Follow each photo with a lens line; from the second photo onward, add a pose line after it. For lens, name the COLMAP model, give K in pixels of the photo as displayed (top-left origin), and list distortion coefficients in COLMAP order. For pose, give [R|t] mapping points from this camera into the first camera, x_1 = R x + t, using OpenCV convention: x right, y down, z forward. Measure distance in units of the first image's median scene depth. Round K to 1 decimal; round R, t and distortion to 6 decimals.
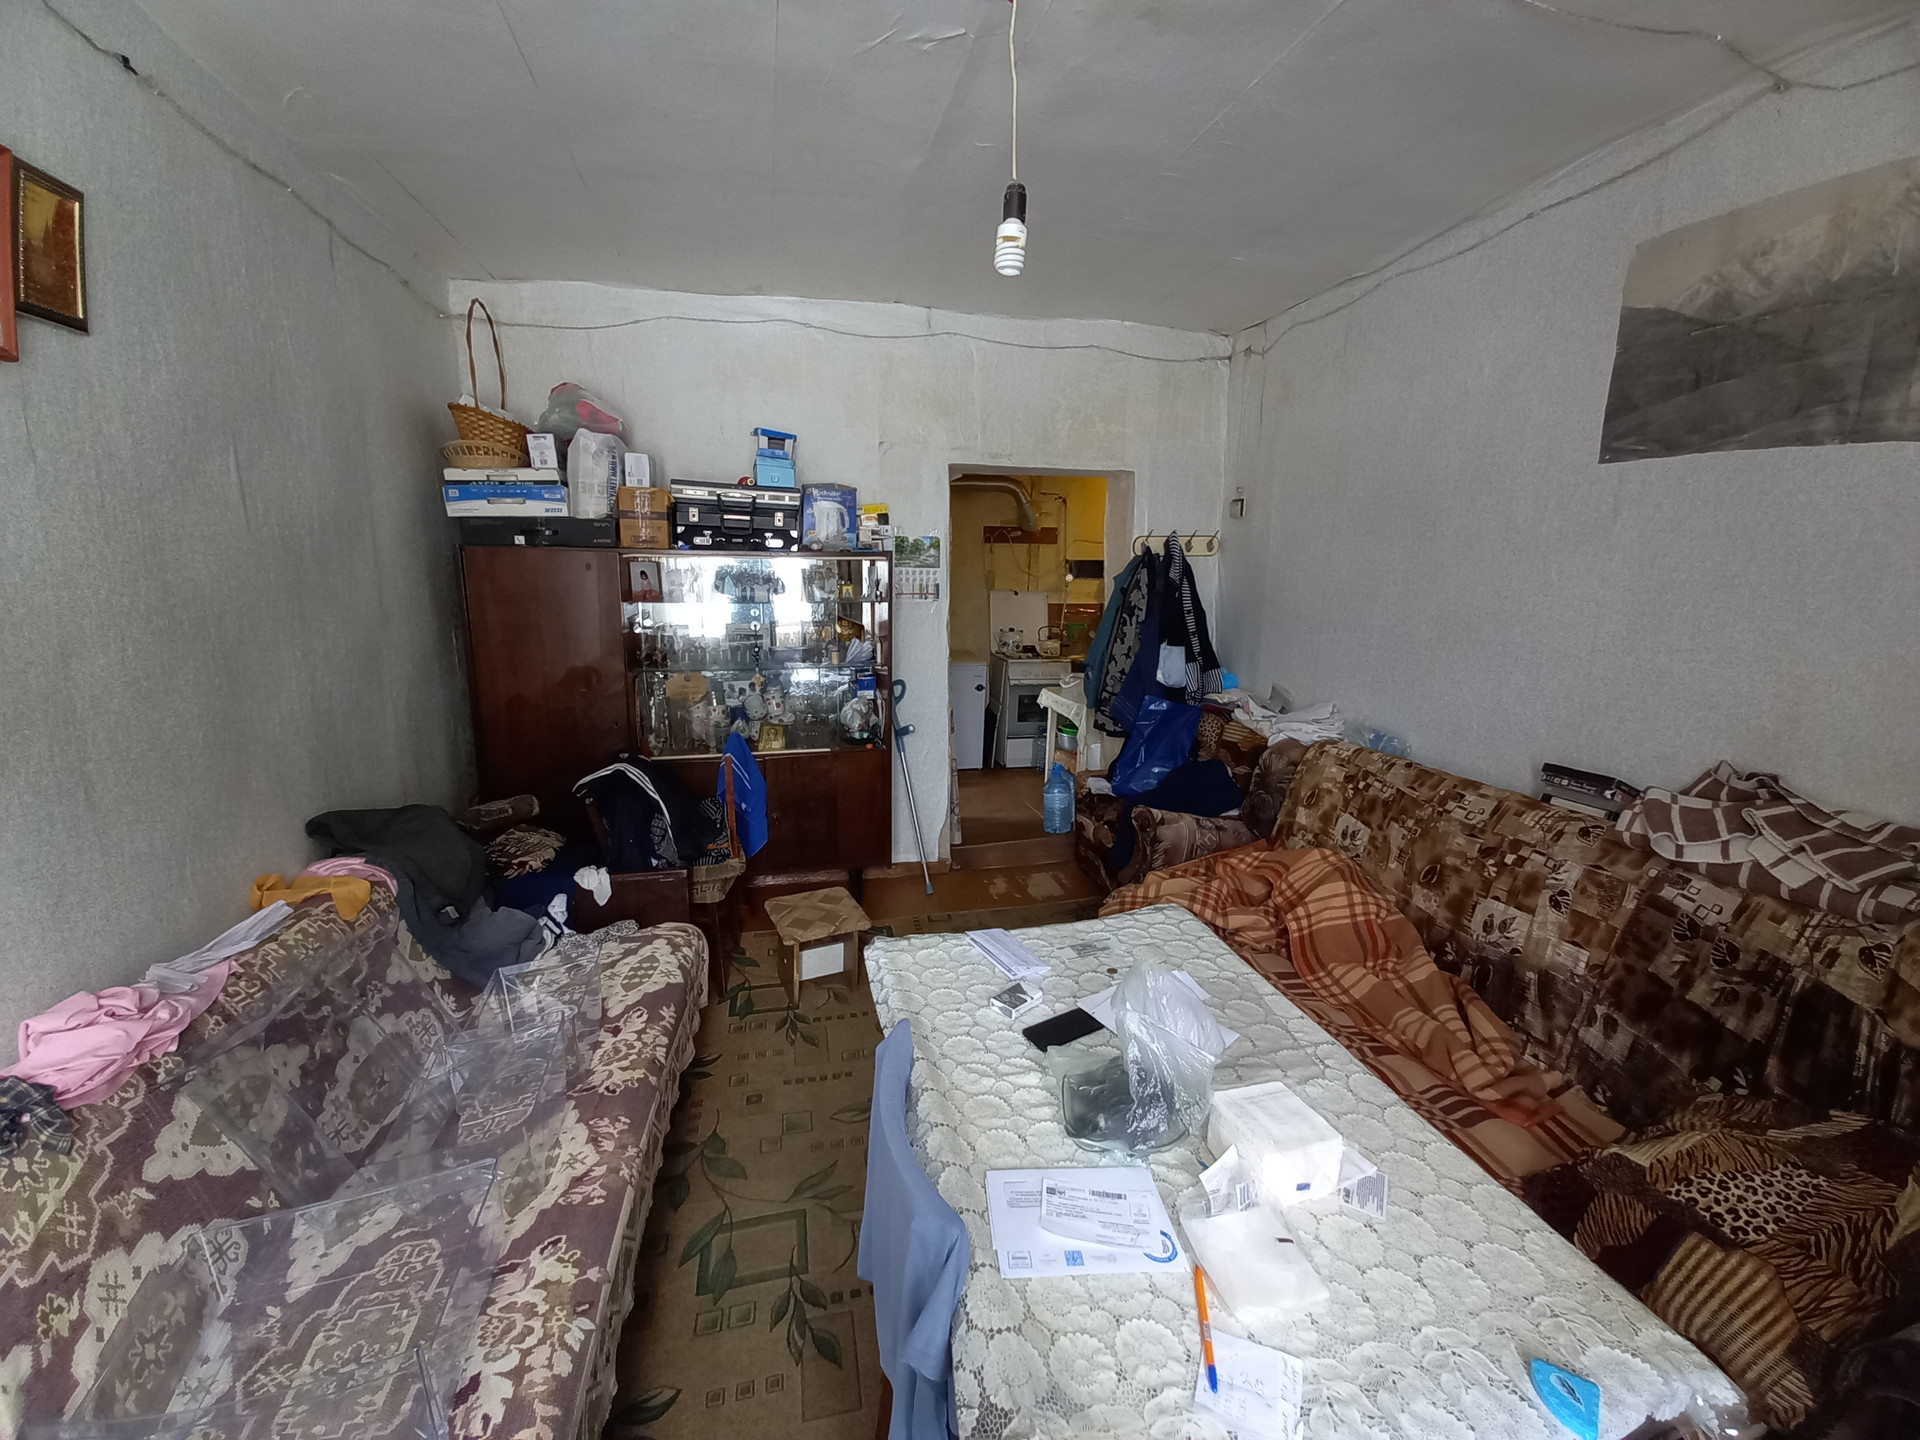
lens RADIAL K [[772.5, 0, 992.1], [0, 772.5, 720.8], [0, 0, 1]] dist [0.004274, -0.007764]
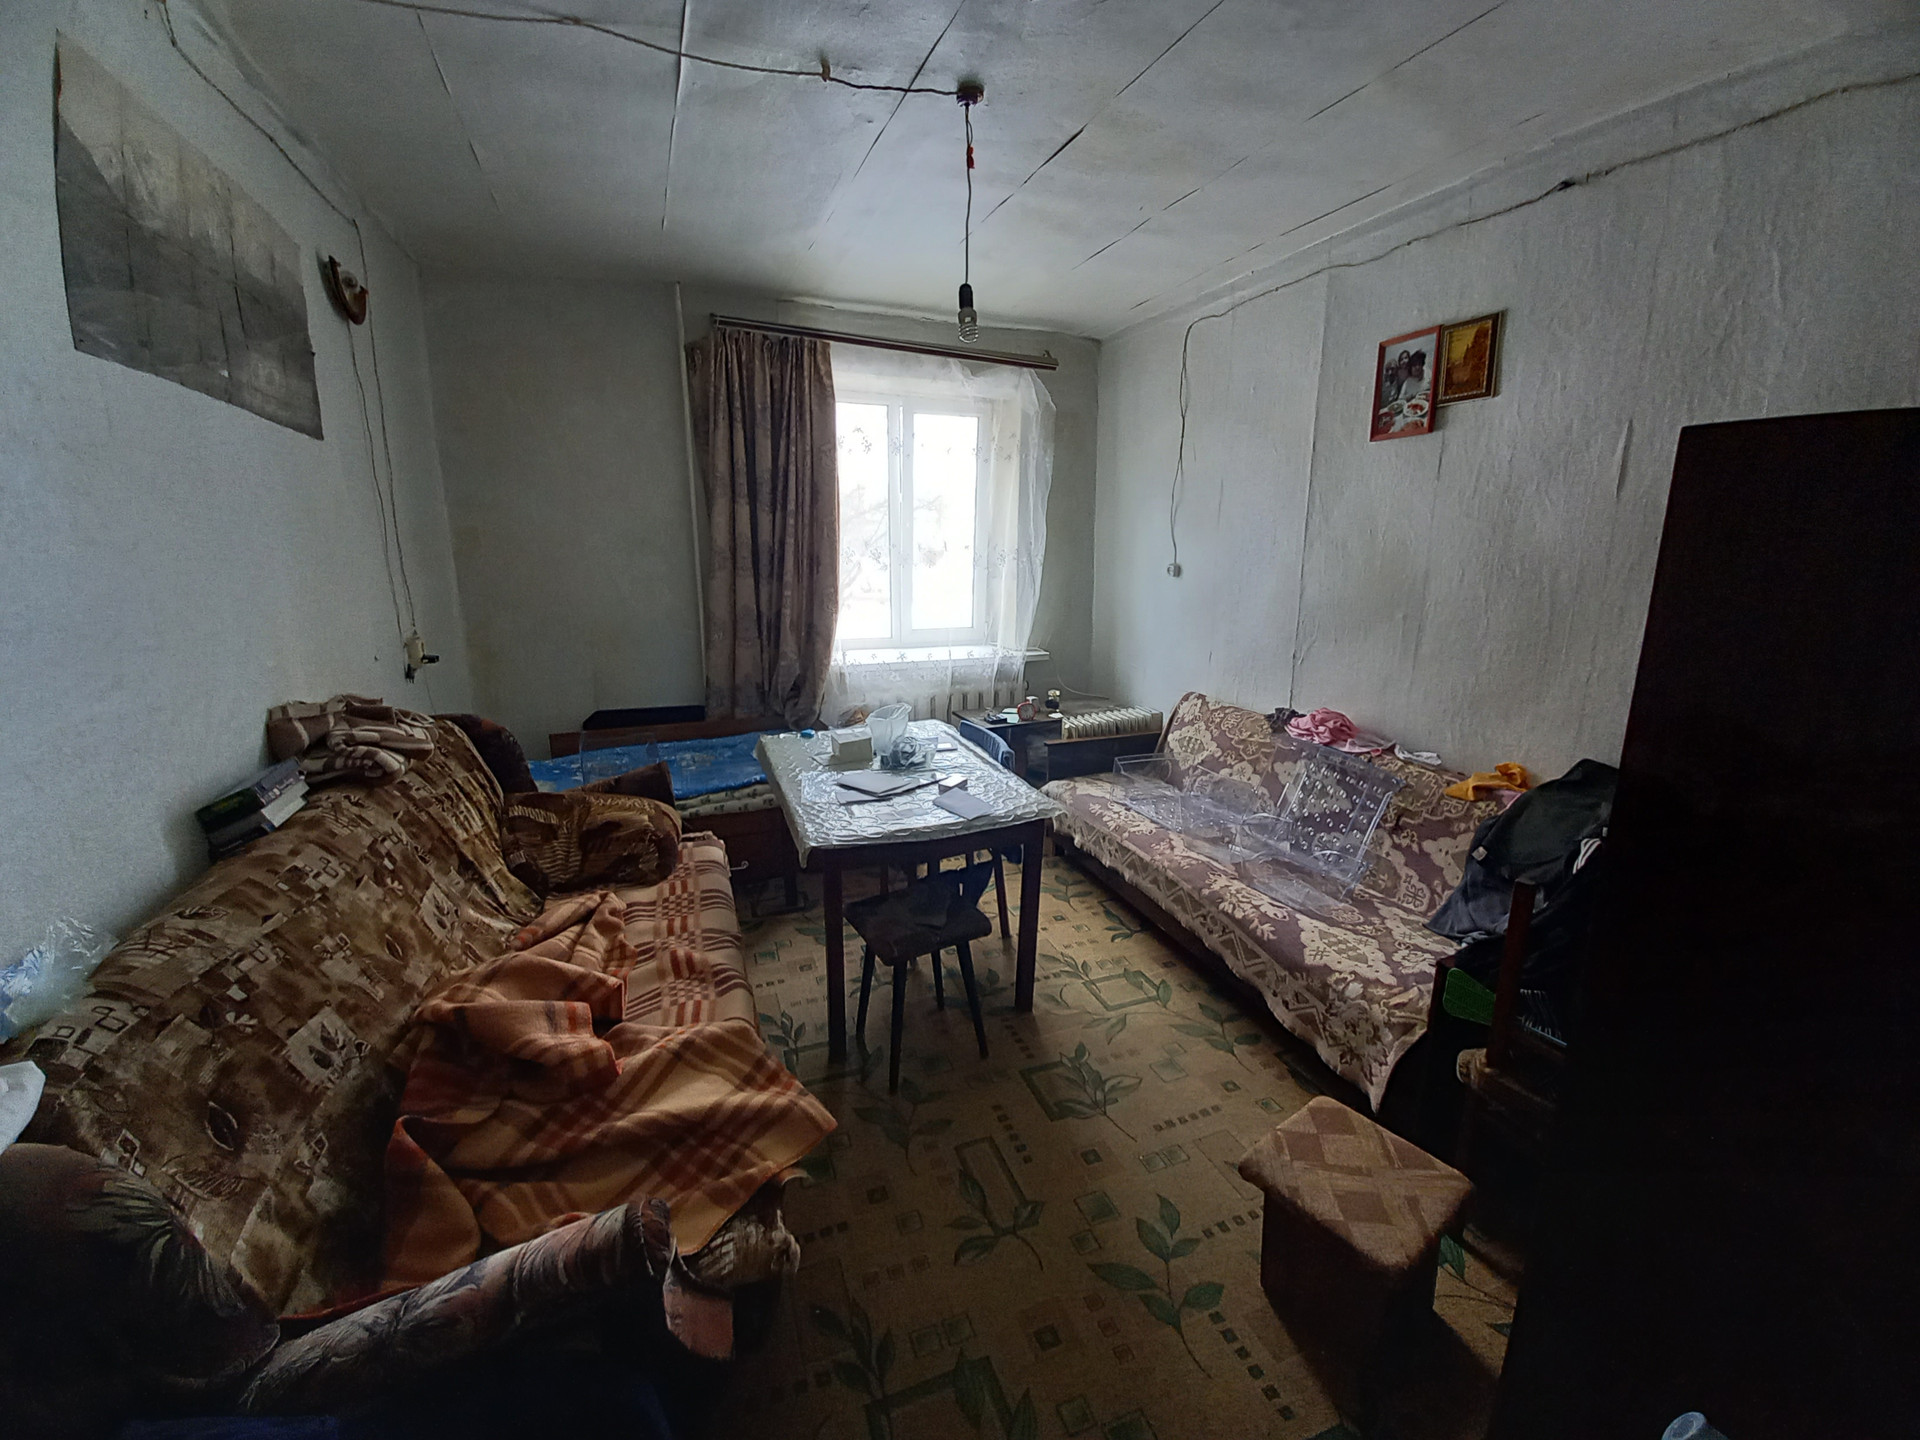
lens RADIAL K [[772.5, 0, 989.4], [0, 772.5, 720.3], [0, 0, 1]] dist [0.004274, -0.007764]
pose [[-0.991402, 0.018495, -0.129539, 0.092334], [-0.037347, 0.908790, 0.415579, -0.267542], [0.125410, 0.416843, -0.900286, 1.394529]]
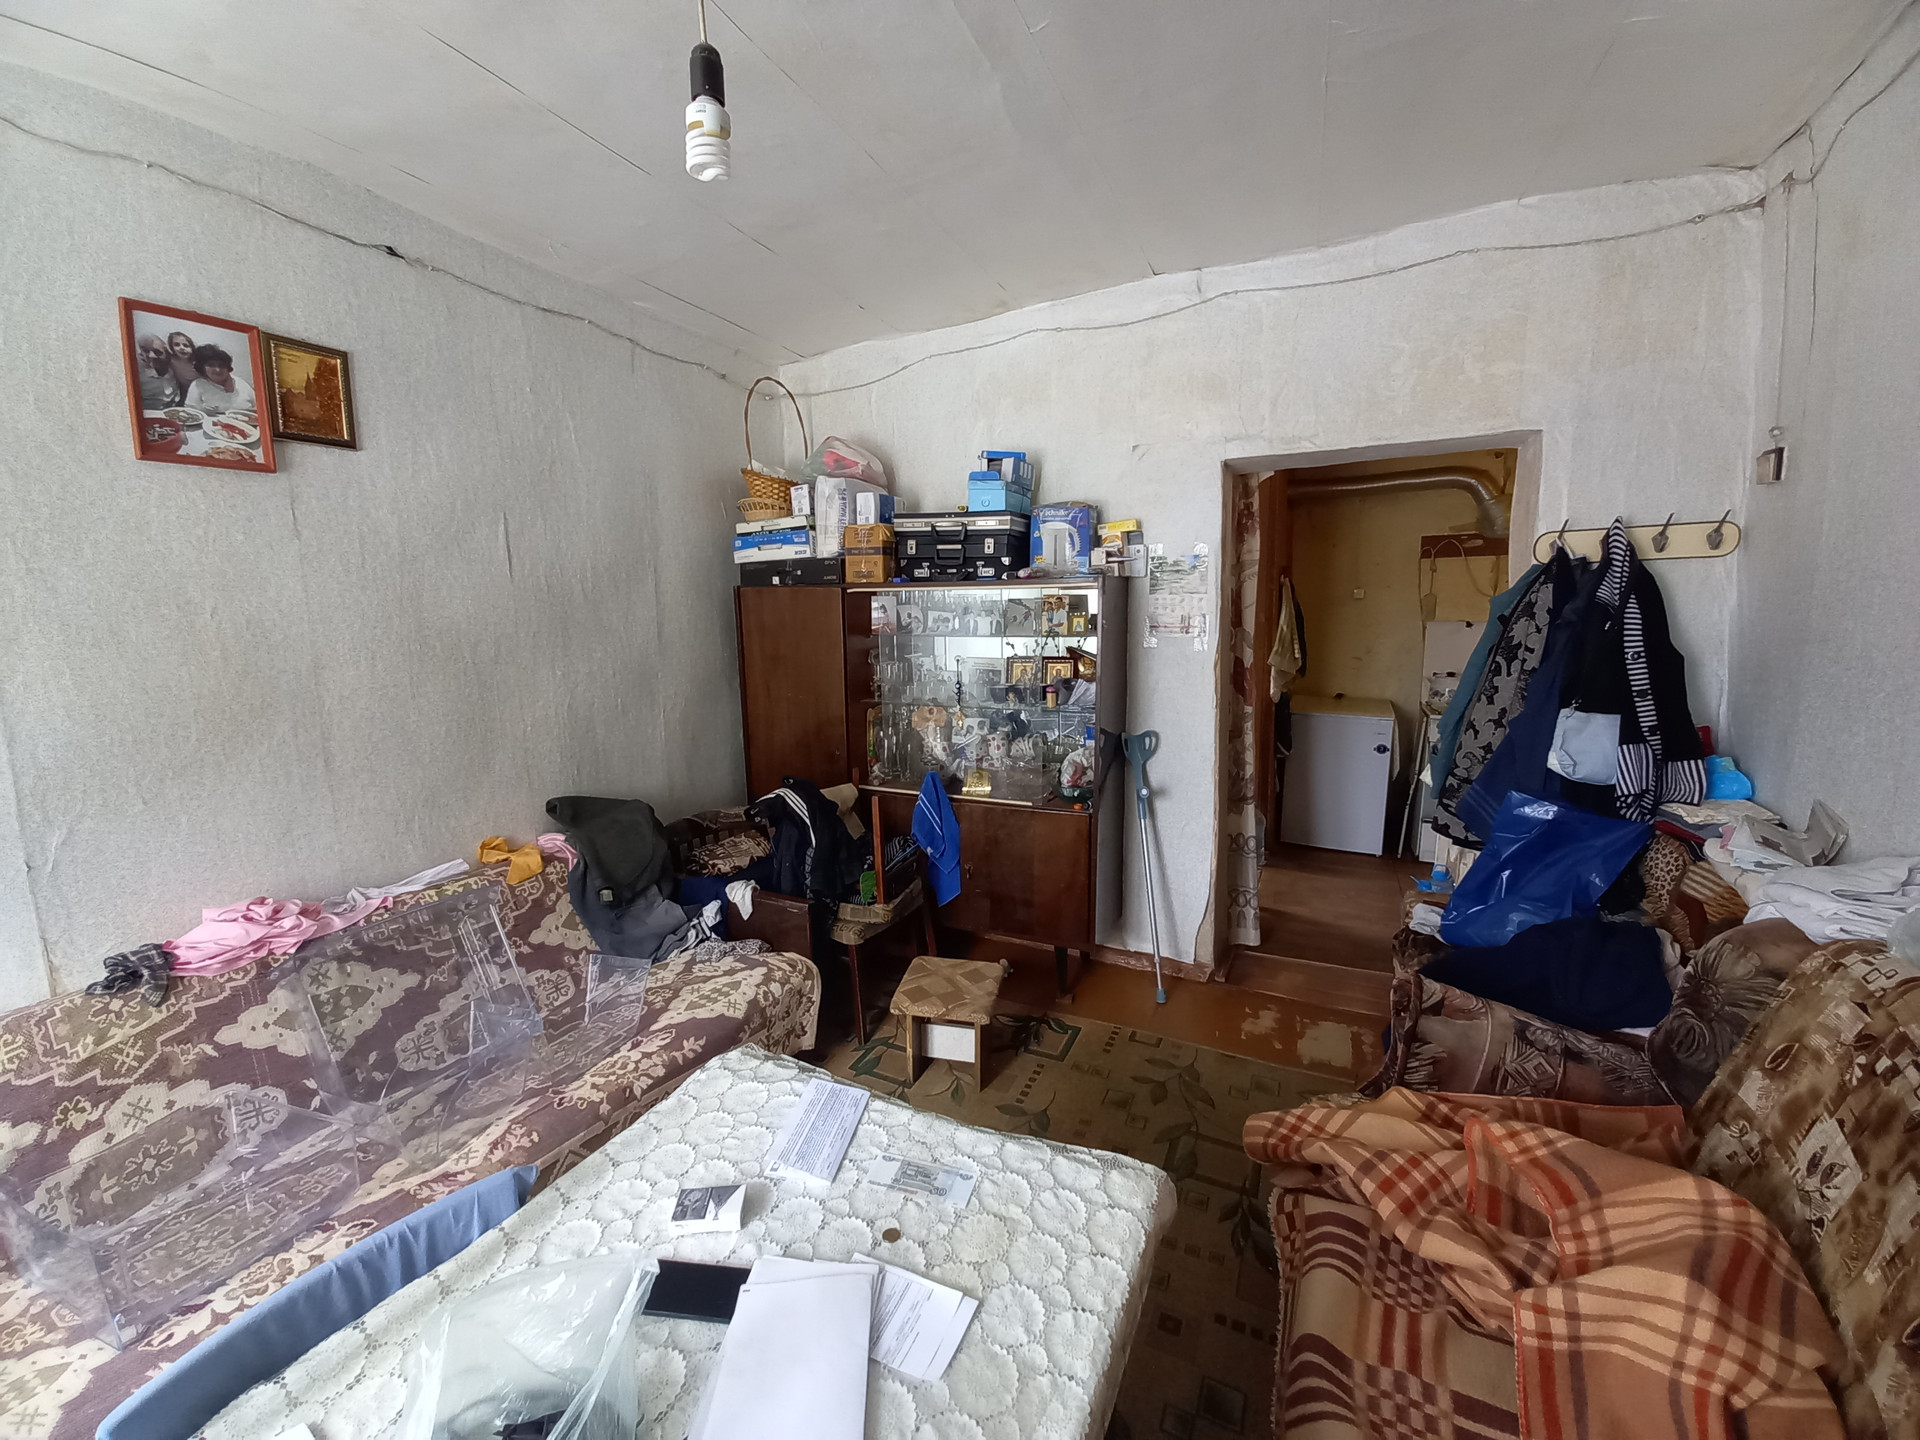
lens RADIAL K [[772.5, 0, 956.8], [0, 772.5, 716.2], [0, 0, 1]] dist [0.004274, -0.007764]
pose [[0.753723, 0.072449, -0.653187, 0.348518], [-0.104035, 0.994526, -0.009739, -0.052586], [0.648906, 0.075295, 0.757134, 0.332729]]
